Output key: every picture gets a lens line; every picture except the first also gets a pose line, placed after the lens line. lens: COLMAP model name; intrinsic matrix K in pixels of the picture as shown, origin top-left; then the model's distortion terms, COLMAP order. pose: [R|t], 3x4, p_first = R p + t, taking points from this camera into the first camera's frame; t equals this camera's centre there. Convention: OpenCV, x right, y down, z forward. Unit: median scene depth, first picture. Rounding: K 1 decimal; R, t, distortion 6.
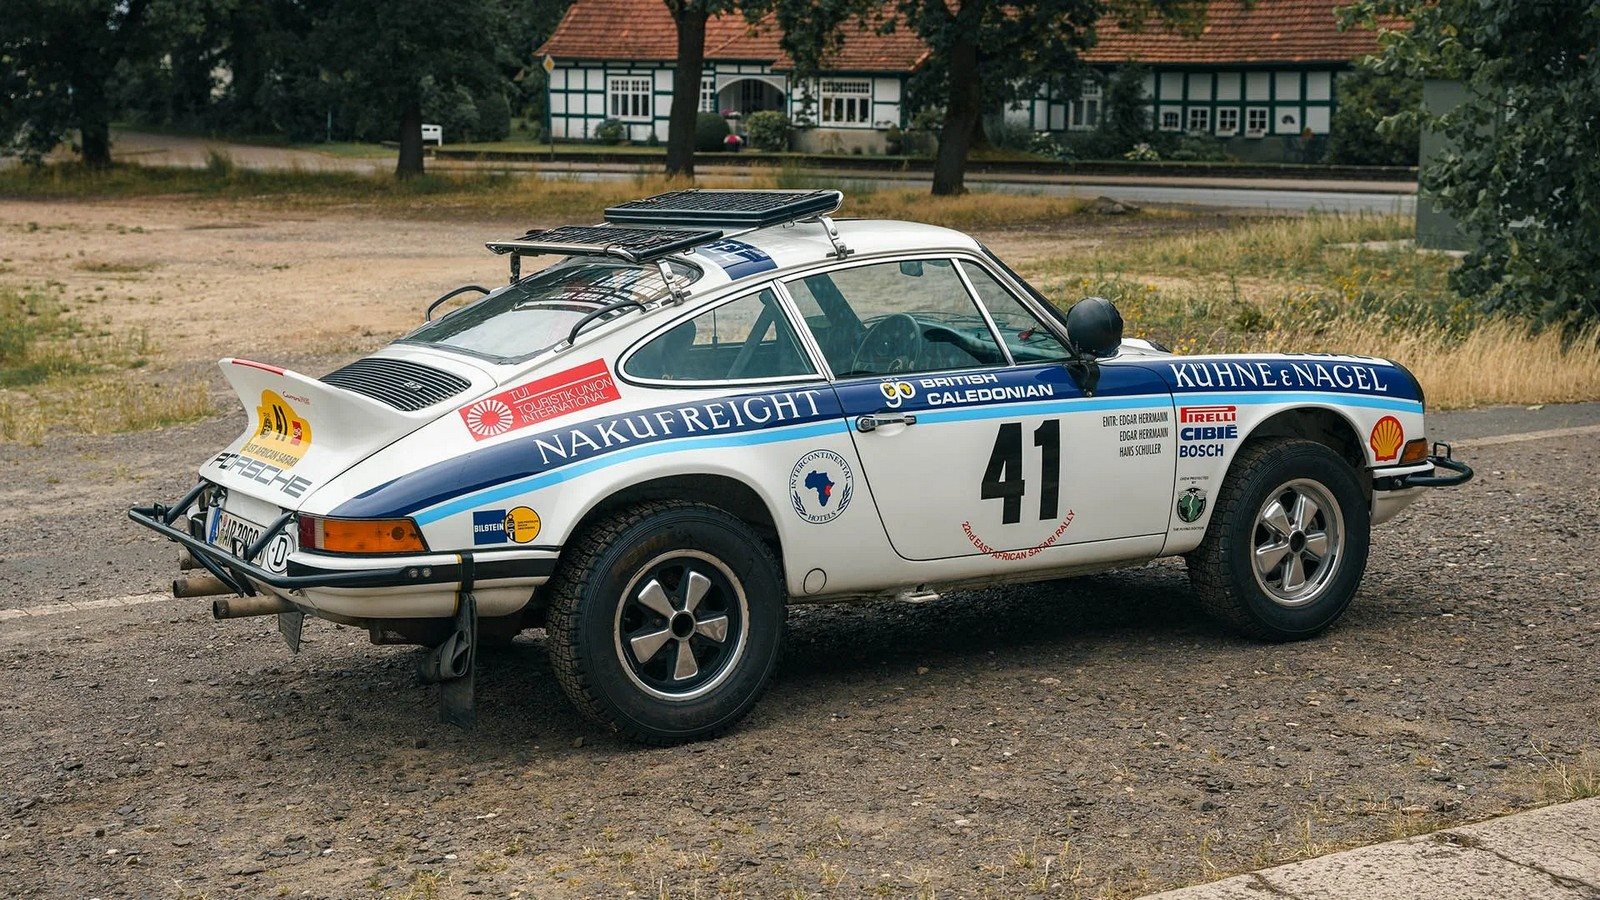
lens RADIAL K [[2279.0, 0, 767.2], [0, 2279.0, 451.1], [0, 0, 1]] dist [0.098178, 0.134519]
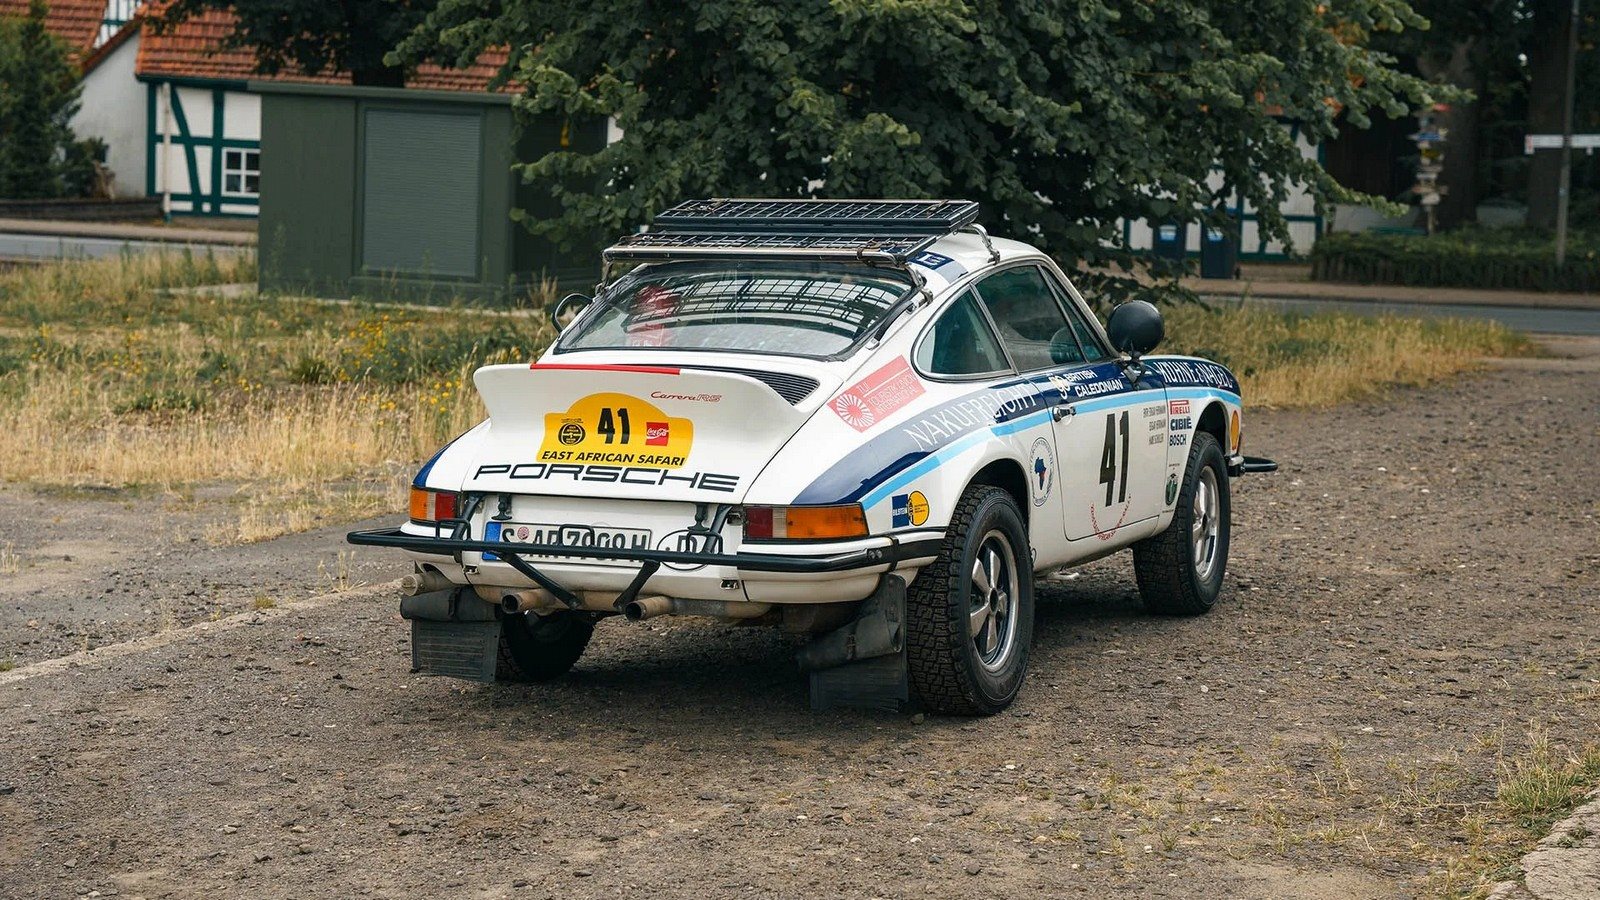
lens RADIAL K [[3081.9, 0, 800.0], [0, 3081.9, 450.0], [0, 0, 1]] dist [0.275248, 0.337293]
pose [[0.809503, -0.030455, 0.586325, -0.875700], [0.056599, 0.998051, -0.026301, 0.035236], [-0.584381, 0.054476, 0.809649, -0.114049]]
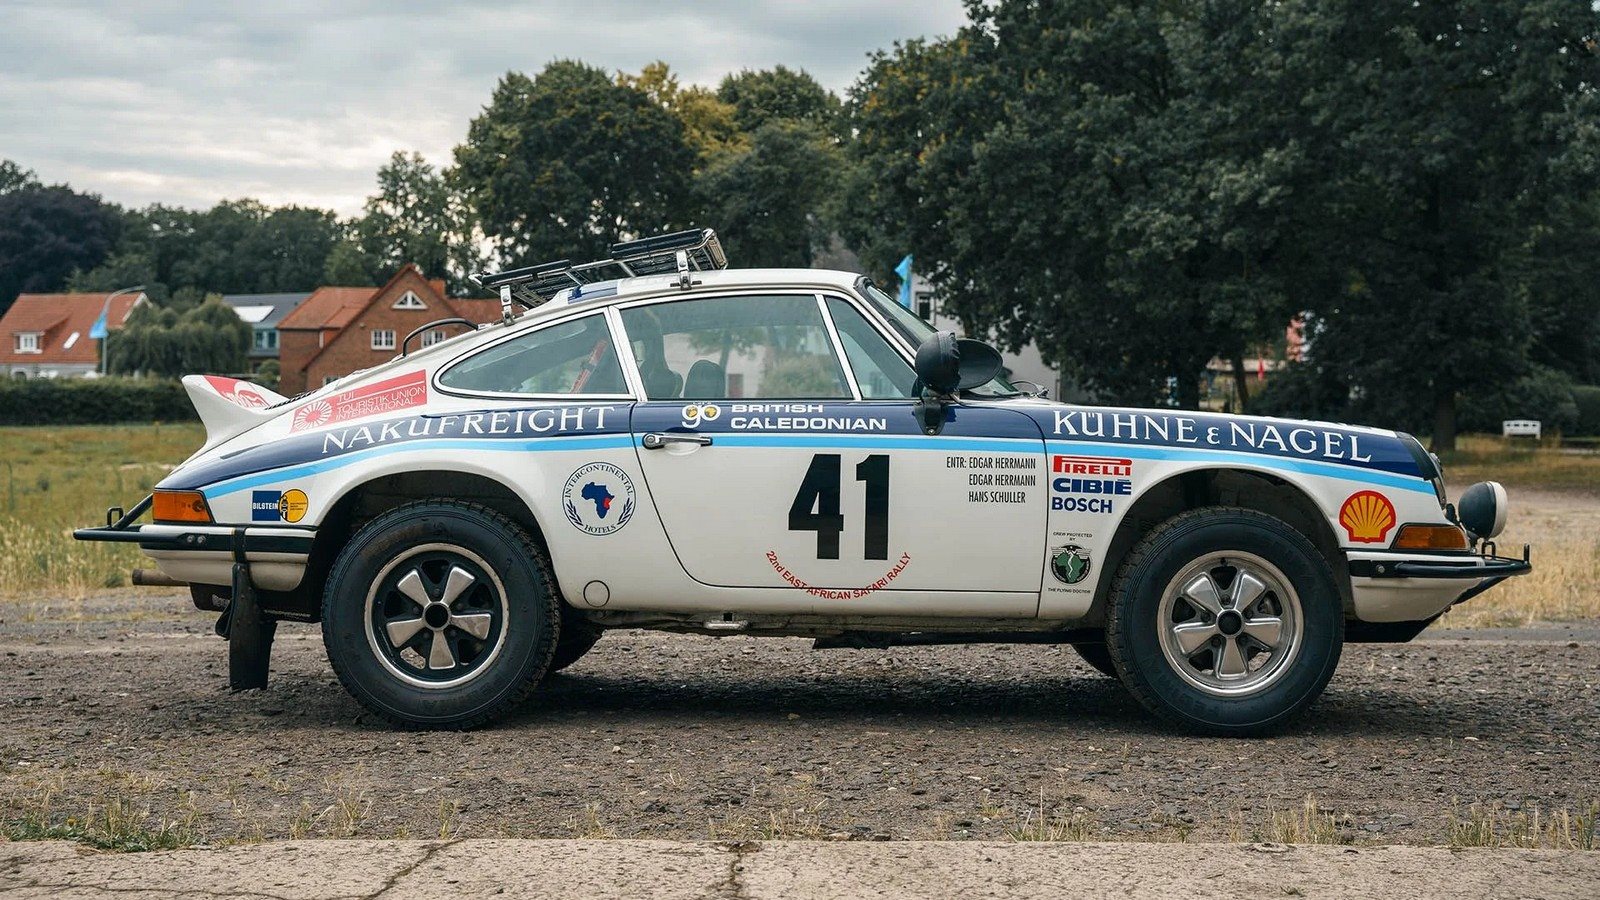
lens RADIAL K [[1921.5, 0, 800.0], [0, 1921.5, 450.0], [0, 0, 1]] dist [0.025071, 0.044430]
pose [[0.847586, 0.017375, -0.530373, 0.523307], [-0.089749, 0.989759, -0.111003, 0.076755], [0.523013, 0.141685, 0.840466, 0.303689]]
